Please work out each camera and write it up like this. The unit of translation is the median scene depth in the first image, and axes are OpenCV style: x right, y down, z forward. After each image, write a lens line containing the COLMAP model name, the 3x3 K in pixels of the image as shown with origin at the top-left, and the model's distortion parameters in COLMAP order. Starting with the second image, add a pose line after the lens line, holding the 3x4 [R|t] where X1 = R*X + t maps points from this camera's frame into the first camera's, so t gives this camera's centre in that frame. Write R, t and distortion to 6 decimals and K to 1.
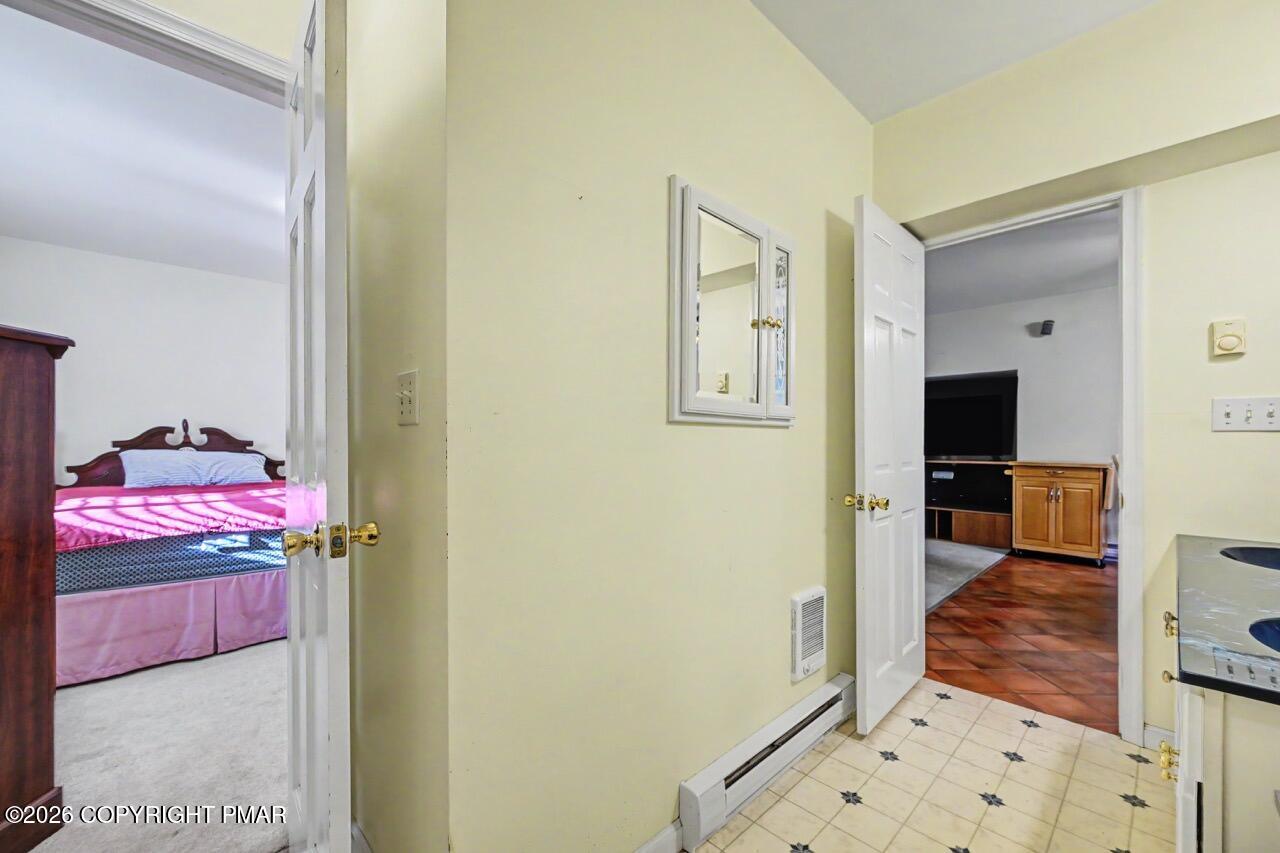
lens RADIAL K [[507.6, 0, 639.2], [0, 507.6, 439.1], [0, 0, 1]] dist [0.003503, 0.000247]
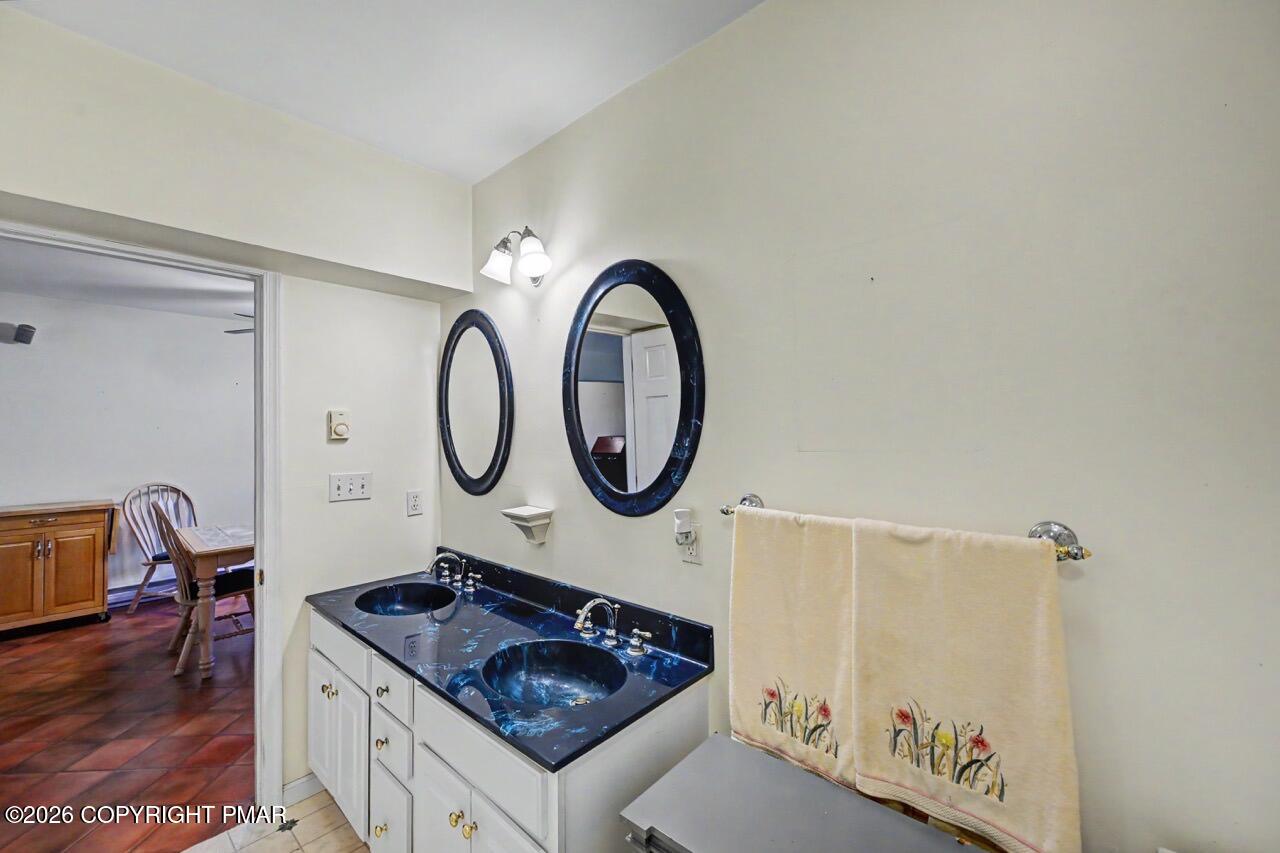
lens RADIAL K [[507.6, 0, 635.4], [0, 507.6, 429.7], [0, 0, 1]] dist [0.003503, 0.000247]
pose [[-0.066489, 0.004270, 0.997778, -0.042289], [0.014732, 0.999886, -0.003297, -0.066812], [-0.997678, 0.014480, -0.066545, 0.143956]]
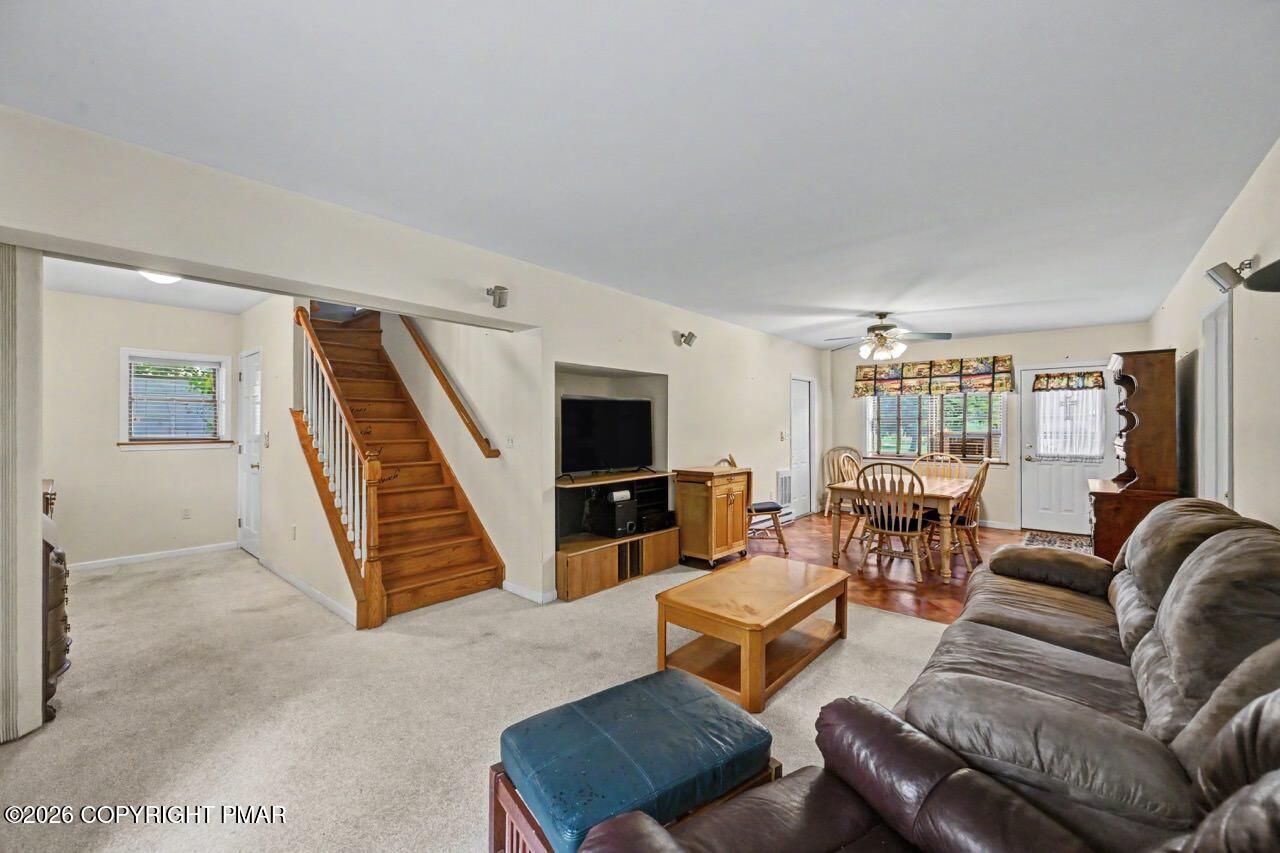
lens RADIAL K [[507.6, 0, 641.7], [0, 507.6, 428.5], [0, 0, 1]] dist [0.003503, 0.000247]
pose [[-0.110588, 0.002390, 0.993863, -0.244373], [-0.000550, 0.999997, -0.002466, -0.041365], [-0.993866, -0.000819, -0.110587, 1.435102]]
